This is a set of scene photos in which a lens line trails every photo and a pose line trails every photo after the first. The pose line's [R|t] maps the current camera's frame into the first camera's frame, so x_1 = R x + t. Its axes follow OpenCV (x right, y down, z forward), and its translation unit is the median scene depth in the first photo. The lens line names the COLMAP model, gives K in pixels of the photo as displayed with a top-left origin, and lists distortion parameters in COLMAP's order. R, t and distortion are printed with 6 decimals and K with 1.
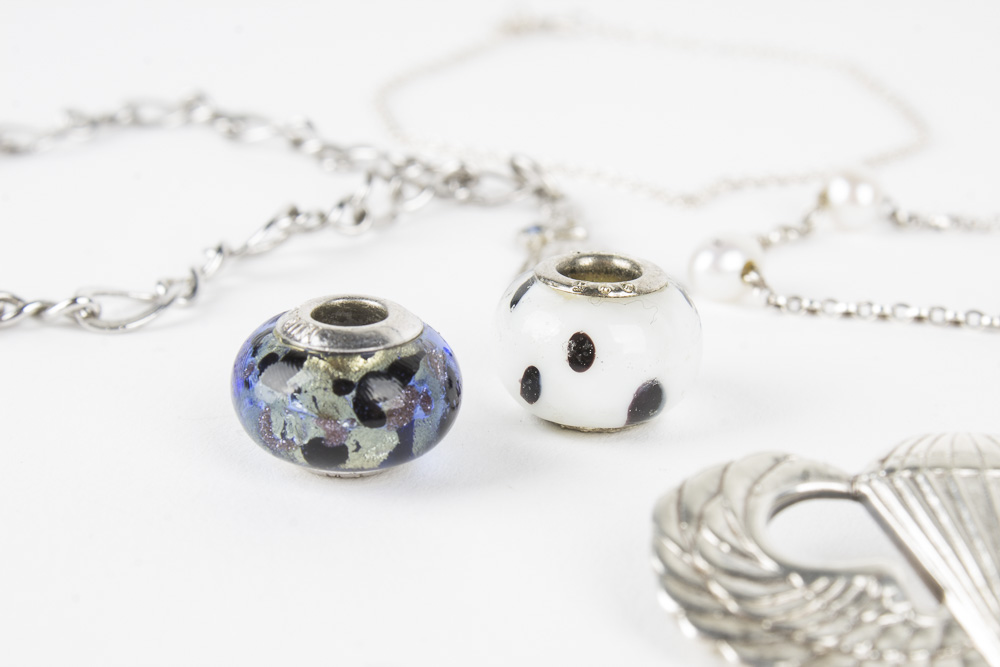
lens RADIAL K [[2250.7, 0, 500.0], [0, 2250.7, 333.5], [0, 0, 1]] dist [0.038947, 0.193473]
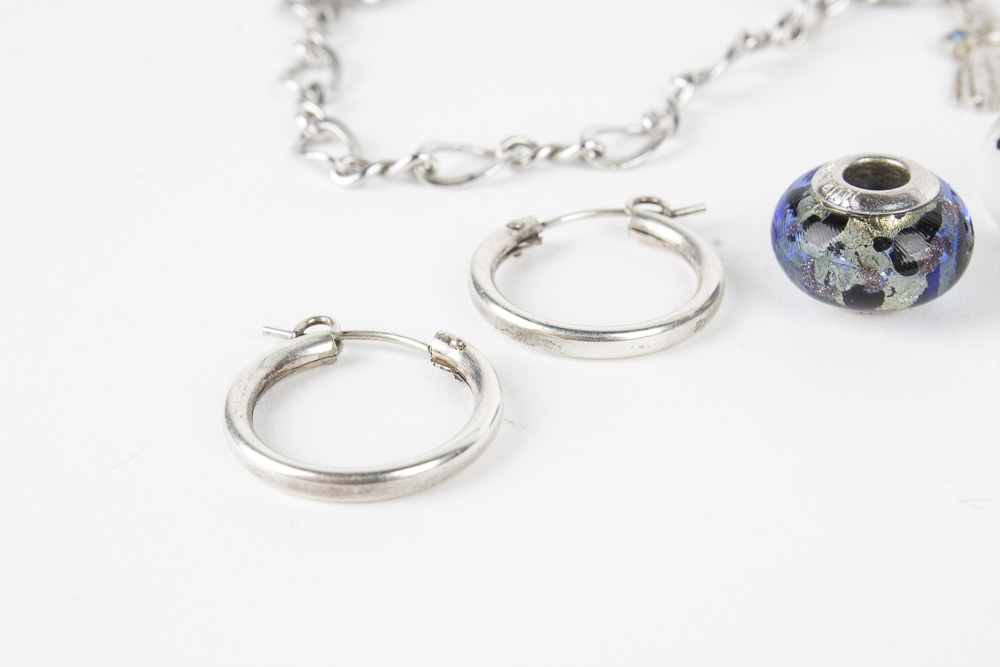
lens RADIAL K [[2250.7, 0, 500.0], [0, 2250.7, 333.5], [0, 0, 1]] dist [0.038947, 0.193473]
pose [[0.997652, -0.045678, -0.051032, -0.208477], [0.054268, 0.981771, 0.182158, -0.153416], [0.041781, -0.184500, 0.981944, -0.167043]]
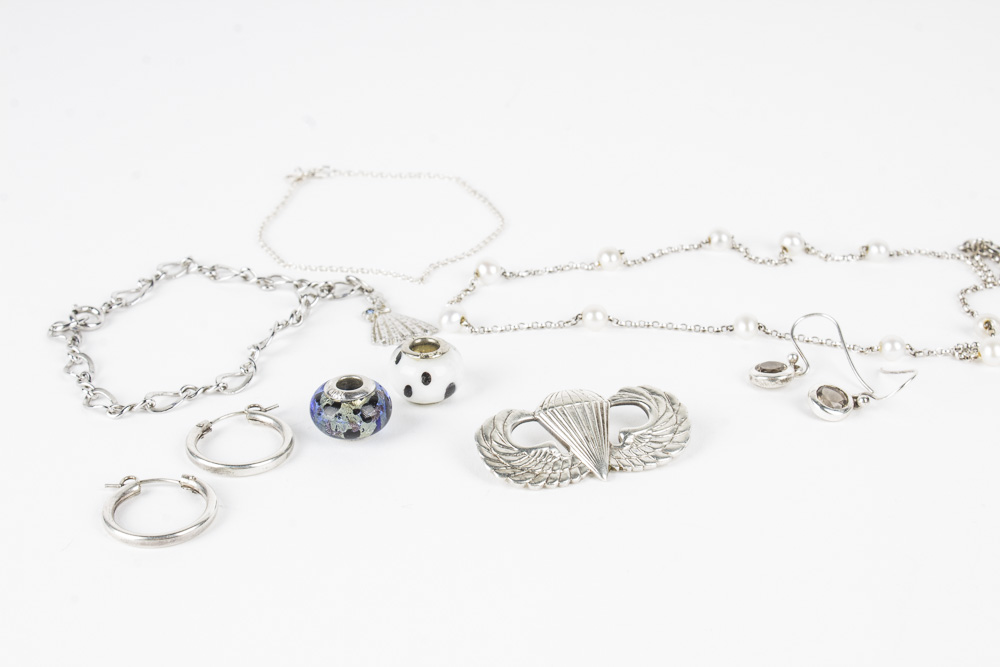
lens RADIAL K [[1901.7, 0, 500.0], [0, 1901.7, 333.5], [0, 0, 1]] dist [0.040762, 0.192564]
pose [[0.958354, -0.183323, 0.218975, -0.407382], [0.153778, 0.977374, 0.145231, -0.398882], [-0.240644, -0.105509, 0.964862, -1.388938]]
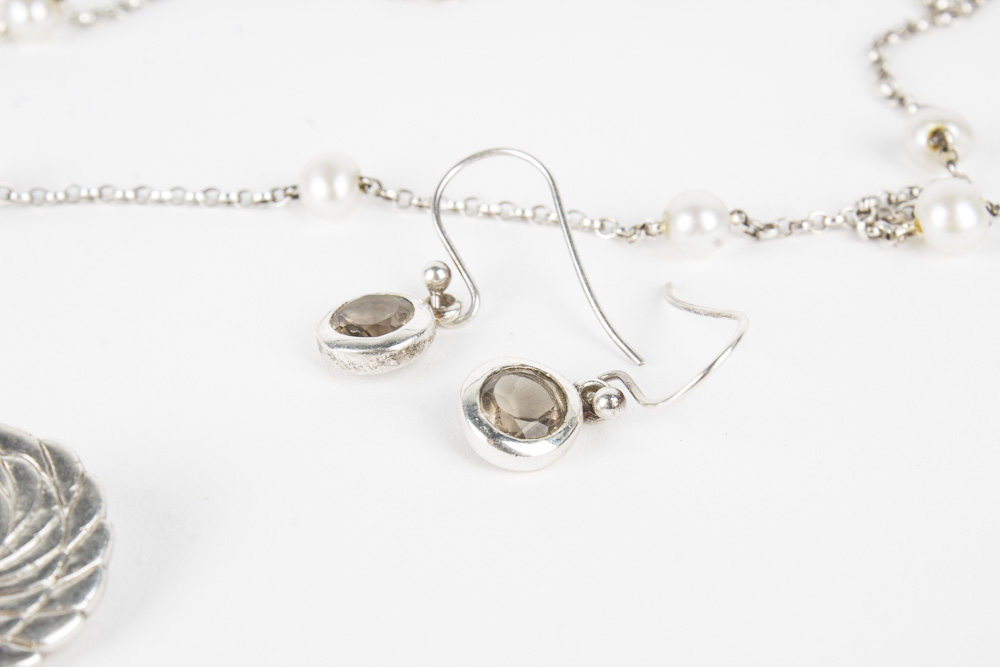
lens RADIAL K [[2250.7, 0, 500.0], [0, 2250.7, 333.5], [0, 0, 1]] dist [0.038947, 0.193473]
pose [[0.932518, -0.289052, 0.216469, 0.308460], [0.213628, 0.924848, 0.314674, -0.262187], [-0.291158, -0.247195, 0.924187, -0.080782]]
